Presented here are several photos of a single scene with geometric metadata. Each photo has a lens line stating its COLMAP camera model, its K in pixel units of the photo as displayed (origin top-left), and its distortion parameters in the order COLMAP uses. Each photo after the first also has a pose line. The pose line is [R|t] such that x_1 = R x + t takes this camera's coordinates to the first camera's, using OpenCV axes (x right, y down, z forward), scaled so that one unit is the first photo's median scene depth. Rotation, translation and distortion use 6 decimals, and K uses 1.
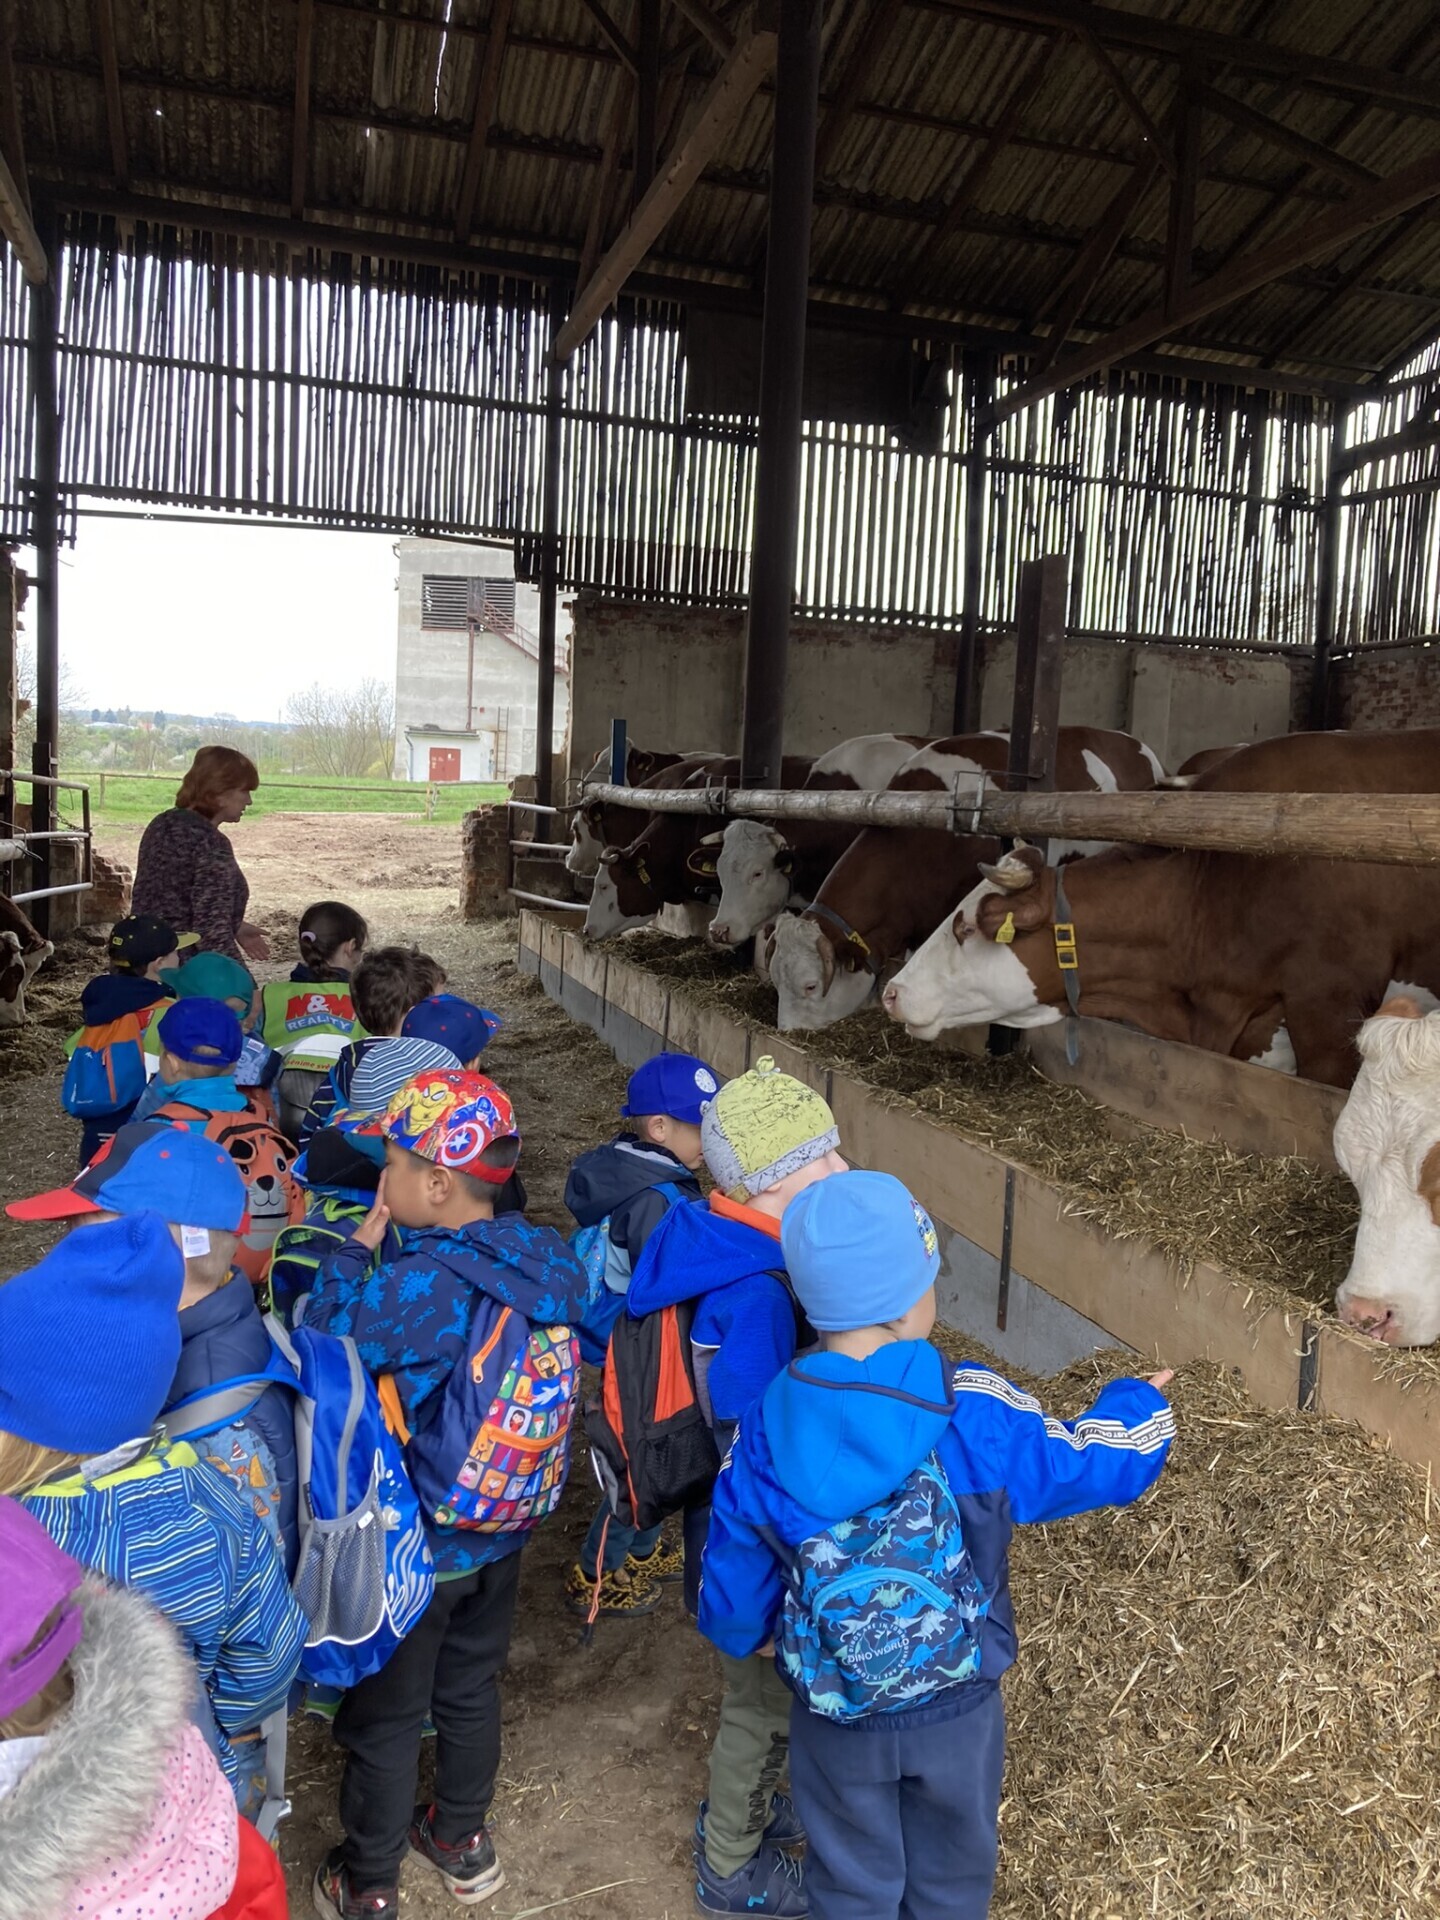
lens RADIAL K [[1604.8, 0, 740.2], [0, 1604.8, 947.8], [0, 0, 1]] dist [0.042240, -0.024564]
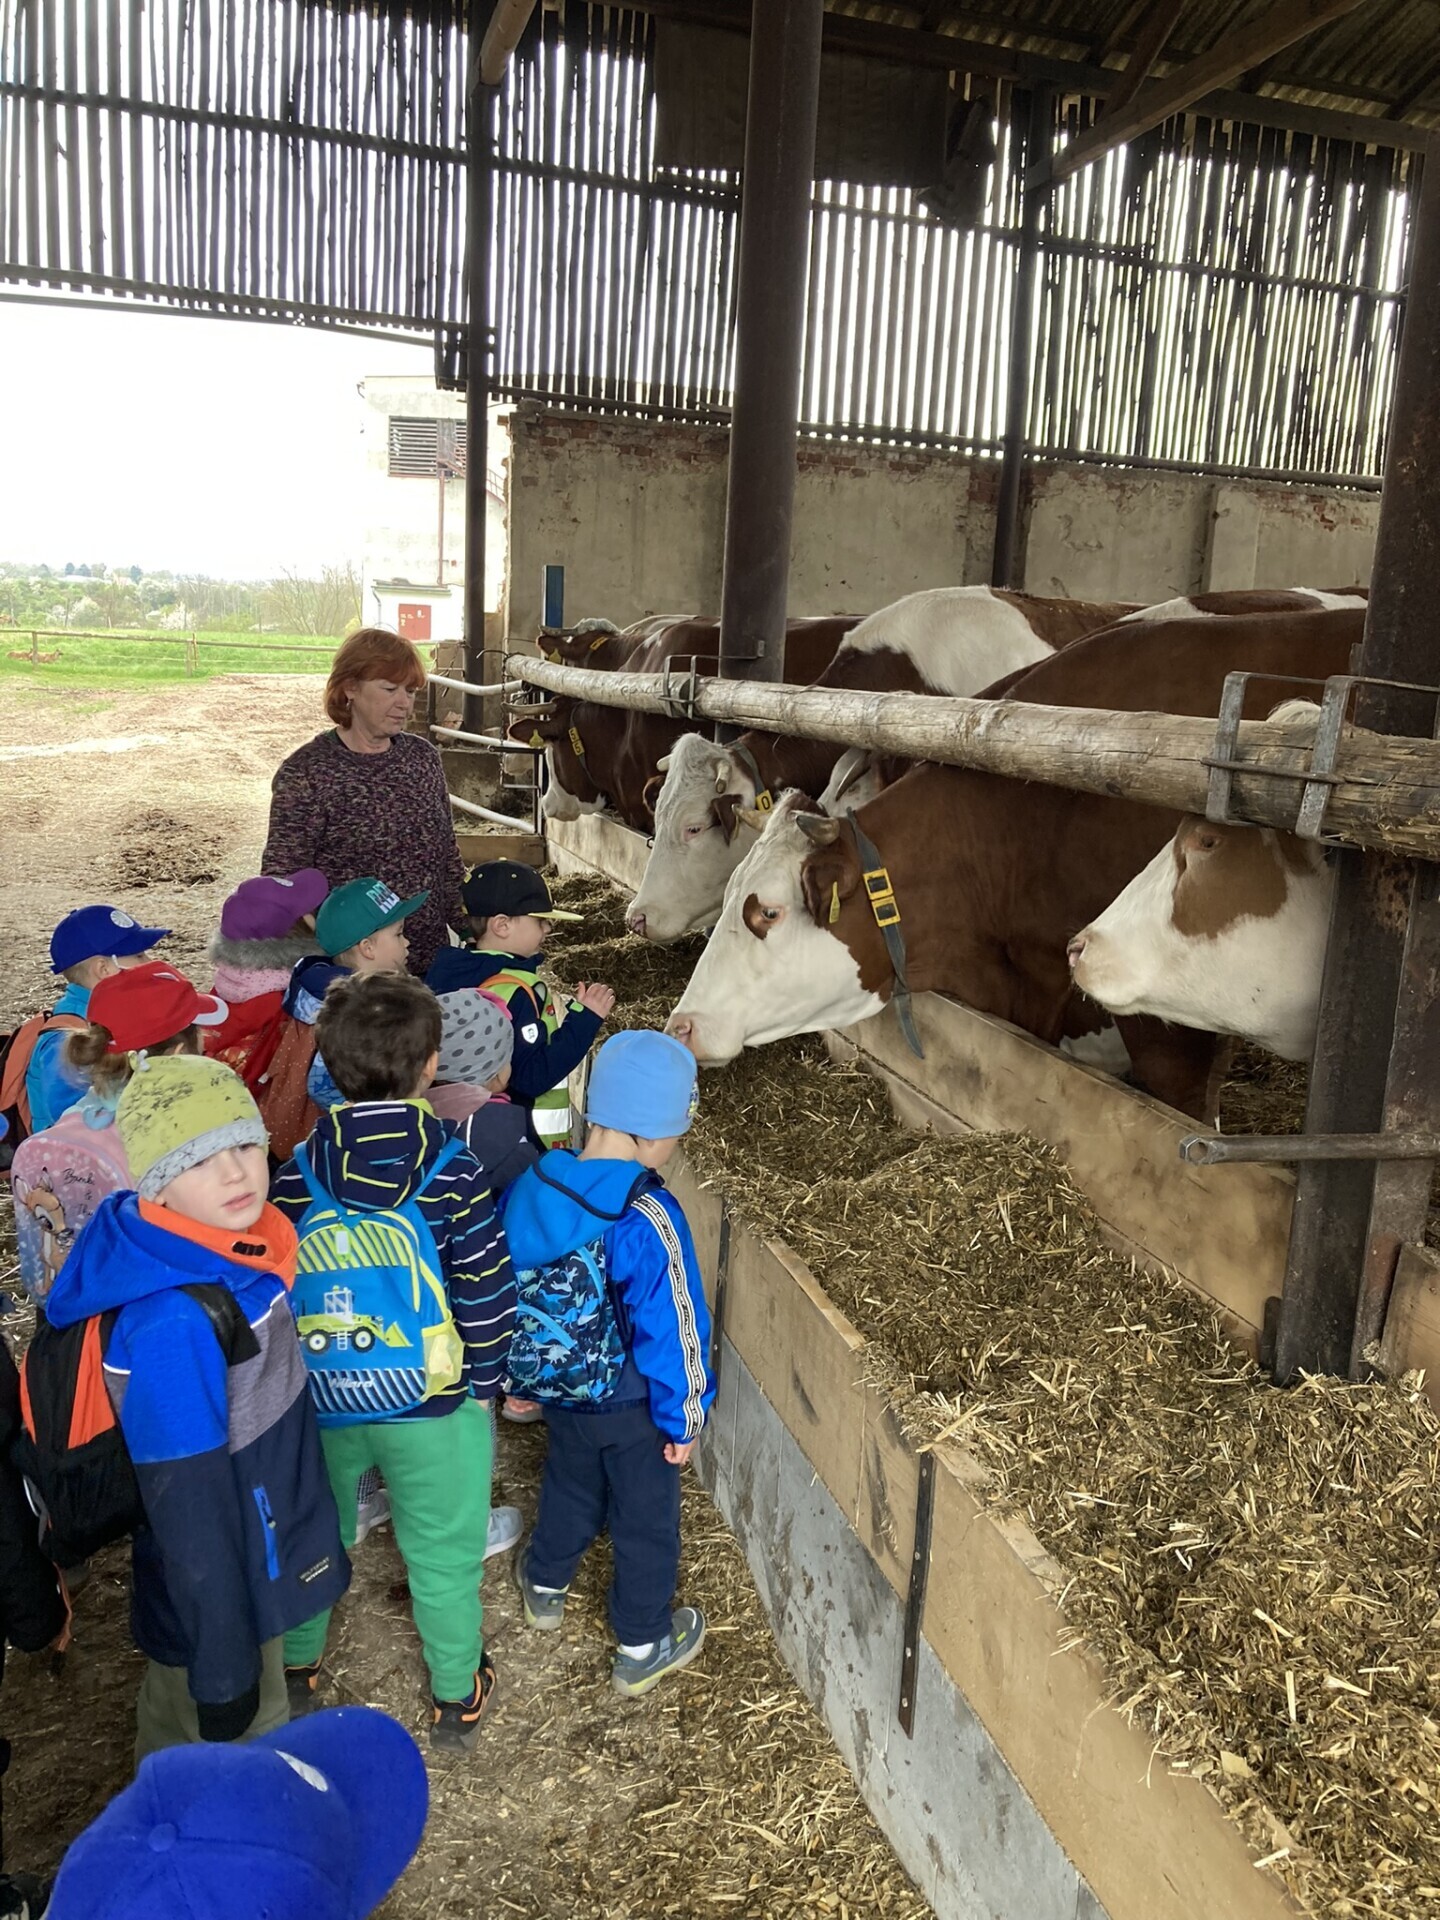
lens RADIAL K [[1604.8, 0, 733.6], [0, 1604.8, 948.6], [0, 0, 1]] dist [0.042240, -0.024564]
pose [[0.999985, 0.003725, 0.004070, 0.001900], [-0.004060, 0.996309, 0.085745, -0.024204], [-0.003735, -0.085760, 0.996309, 0.189981]]
